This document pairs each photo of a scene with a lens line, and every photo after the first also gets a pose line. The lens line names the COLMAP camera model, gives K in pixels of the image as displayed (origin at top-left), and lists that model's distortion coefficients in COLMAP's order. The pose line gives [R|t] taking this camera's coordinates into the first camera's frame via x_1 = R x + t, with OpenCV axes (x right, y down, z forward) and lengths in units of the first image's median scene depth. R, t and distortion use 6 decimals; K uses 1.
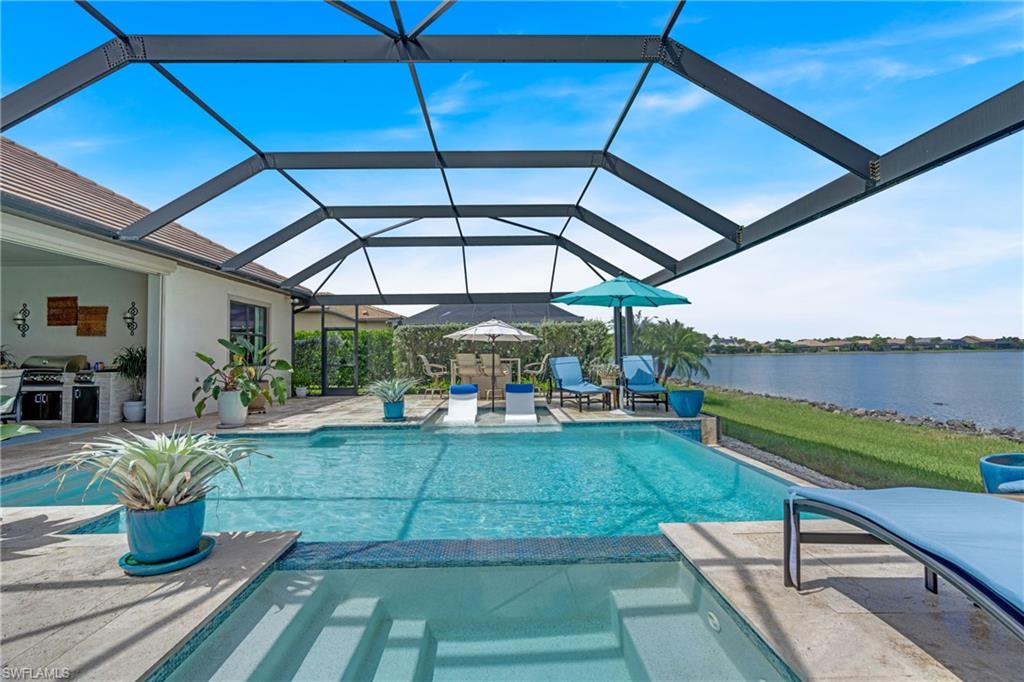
lens RADIAL K [[481.0, 0, 512.0], [0, 481.0, 341.0], [0, 0, 1]] dist [-0.003358, -0.000196]
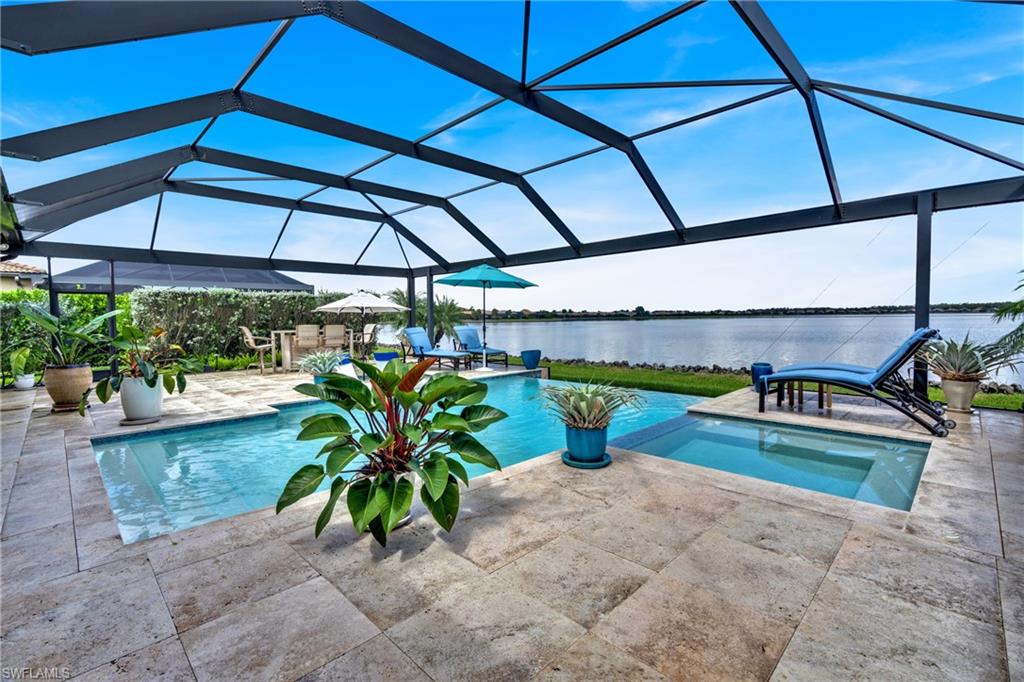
lens RADIAL K [[468.5, 0, 511.7], [0, 468.5, 324.0], [0, 0, 1]] dist [0.001548, 0.000111]
pose [[0.736611, -0.008801, 0.676260, -0.428722], [-0.010935, 0.999630, 0.024920, -0.002138], [-0.676229, -0.025752, 0.736242, 0.032658]]
